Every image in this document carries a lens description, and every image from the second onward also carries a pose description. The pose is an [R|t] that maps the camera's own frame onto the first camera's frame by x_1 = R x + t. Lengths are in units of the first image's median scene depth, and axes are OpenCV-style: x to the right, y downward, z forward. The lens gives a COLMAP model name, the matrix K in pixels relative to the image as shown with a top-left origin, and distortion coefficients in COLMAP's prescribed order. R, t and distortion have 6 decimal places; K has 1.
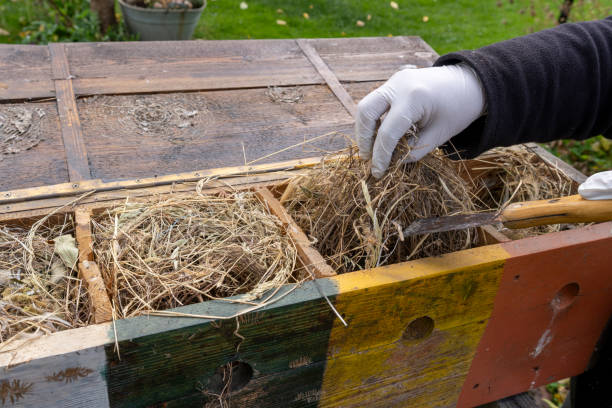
lens RADIAL K [[598.0, 0, 292.5], [0, 598.0, 213.0], [0, 0, 1]] dist [0.006551, 0.000000]
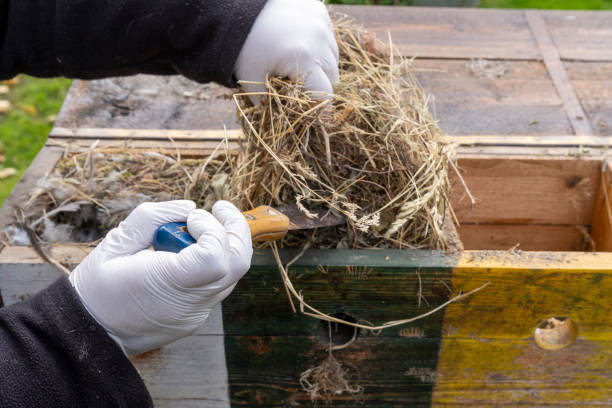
lens RADIAL K [[708.4, 0, 300.5], [0, 708.4, 205.0], [0, 0, 1]] dist [0.007414, 0.000000]
pose [[0.911148, 0.145601, -0.385499, 0.227928], [-0.152575, 0.988211, 0.012622, 0.049665], [0.382792, 0.047317, 0.922622, -0.125320]]
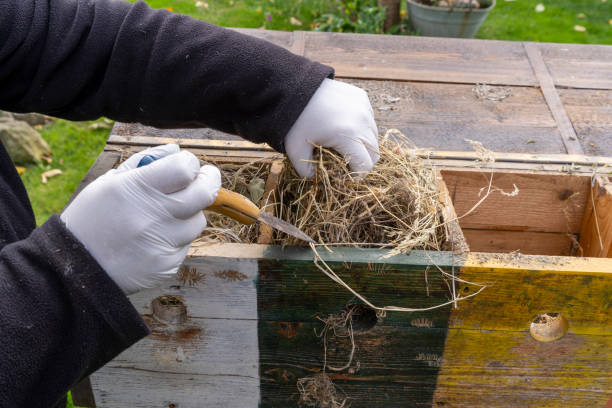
lens RADIAL K [[636.7, 0, 301.4], [0, 636.7, 205.8], [0, 0, 1]] dist [0.004775, 0.000000]
pose [[0.902084, 0.169264, -0.396981, 0.212047], [-0.180003, 0.983611, 0.010359, 0.055195], [0.392228, 0.062113, 0.917768, -0.165427]]
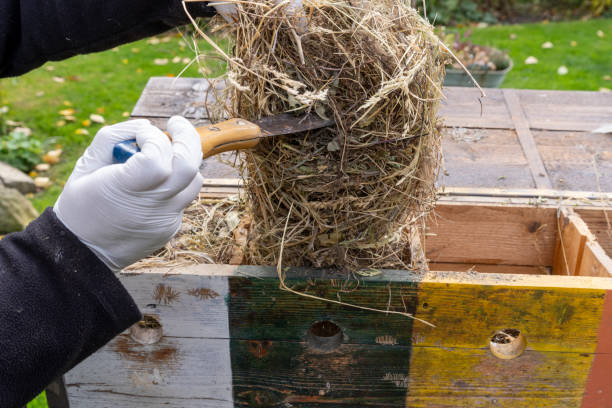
lens RADIAL K [[708.4, 0, 302.1], [0, 708.4, 208.3], [0, 0, 1]] dist [0.007414, 0.000000]
pose [[0.893569, 0.115210, -0.433891, 0.377831], [-0.175896, 0.979082, -0.102273, 0.145793], [0.413032, 0.167707, 0.895142, -0.299166]]
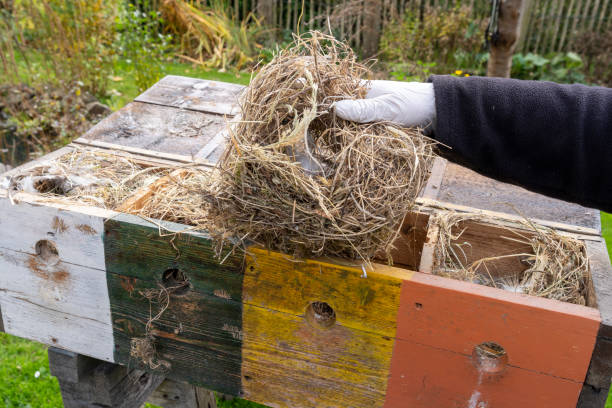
lens RADIAL K [[598.0, 0, 310.4], [0, 598.0, 213.8], [0, 0, 1]] dist [0.006551, 0.000000]
pose [[0.759265, 0.227426, -0.609749, 0.824492], [-0.342736, 0.936223, -0.077584, 0.100687], [0.553216, 0.267890, 0.788788, -0.007392]]
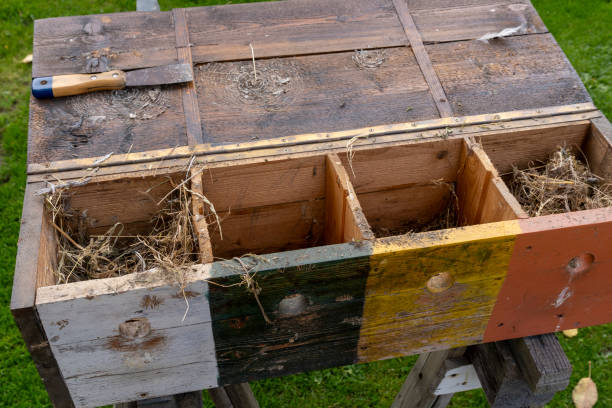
lens RADIAL K [[708.4, 0, 294.1], [0, 708.4, 204.5], [0, 0, 1]] dist [0.007414, 0.000000]
pose [[0.976995, 0.081390, -0.197123, 0.177270], [-0.043008, 0.980514, 0.191683, -0.233904], [0.208883, -0.178795, 0.961457, -0.482093]]
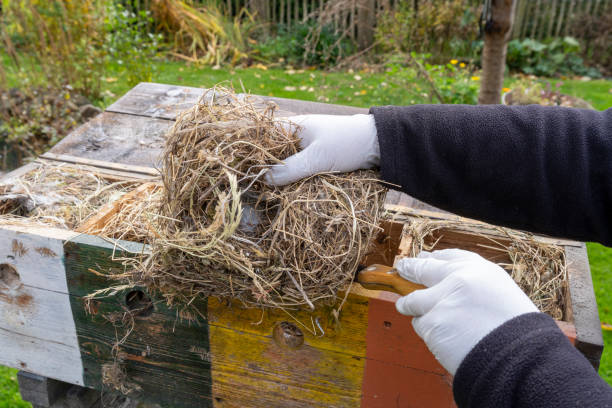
lens RADIAL K [[598.0, 0, 312.0], [0, 598.0, 212.7], [0, 0, 1]] dist [0.006551, 0.000000]
pose [[0.763241, 0.209307, -0.611273, 0.843341], [-0.311916, 0.947891, -0.064892, 0.032002], [0.565837, 0.240194, 0.788755, 0.060379]]
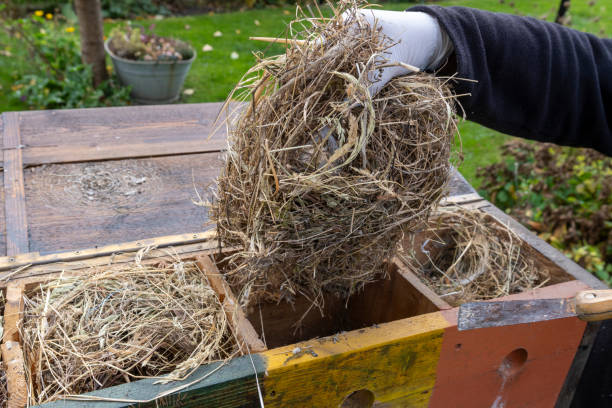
lens RADIAL K [[598.0, 0, 294.7], [0, 598.0, 208.6], [0, 0, 1]] dist [0.006551, 0.000000]
pose [[0.999860, -0.016356, 0.003611, 0.103296], [0.016585, 0.996904, -0.076862, -0.045130], [-0.002343, 0.076911, 0.997035, 0.001776]]
